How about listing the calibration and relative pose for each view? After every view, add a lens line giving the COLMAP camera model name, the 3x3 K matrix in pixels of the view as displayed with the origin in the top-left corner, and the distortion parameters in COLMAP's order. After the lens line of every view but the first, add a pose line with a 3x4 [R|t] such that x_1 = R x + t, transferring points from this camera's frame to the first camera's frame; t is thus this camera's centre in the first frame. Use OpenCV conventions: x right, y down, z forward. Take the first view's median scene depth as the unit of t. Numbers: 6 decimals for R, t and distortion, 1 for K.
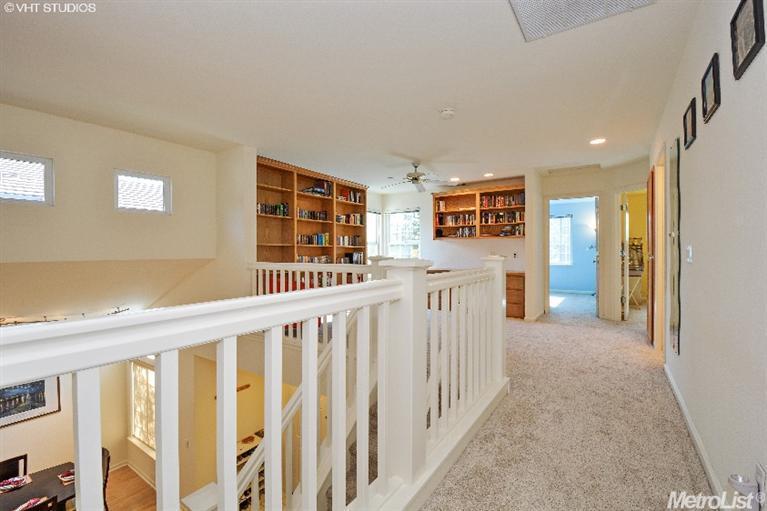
lens RADIAL K [[341.6, 0, 381.3], [0, 341.6, 250.1], [0, 0, 1]] dist [0.004371, -0.002177]
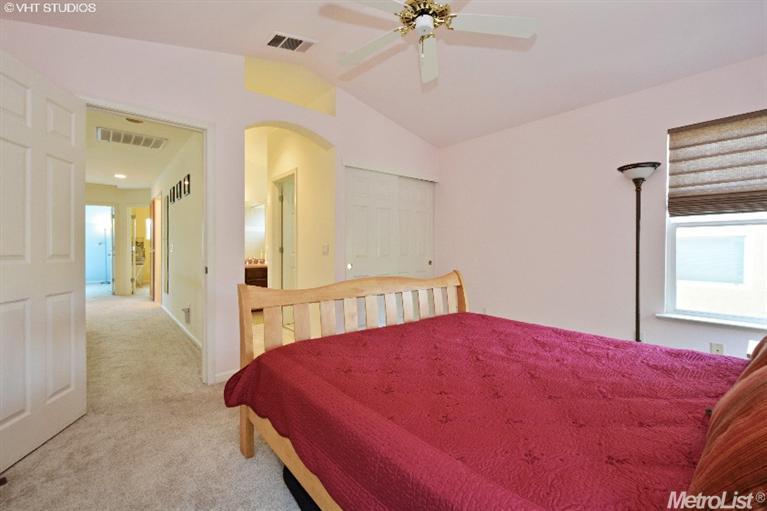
lens RADIAL K [[341.6, 0, 385.2], [0, 341.6, 248.4], [0, 0, 1]] dist [0.004371, -0.002177]
pose [[0.282086, -0.006852, 0.959365, -0.393778], [-0.000693, 0.999973, 0.007346, -0.001626], [-0.959389, -0.002737, 0.282074, -0.446997]]
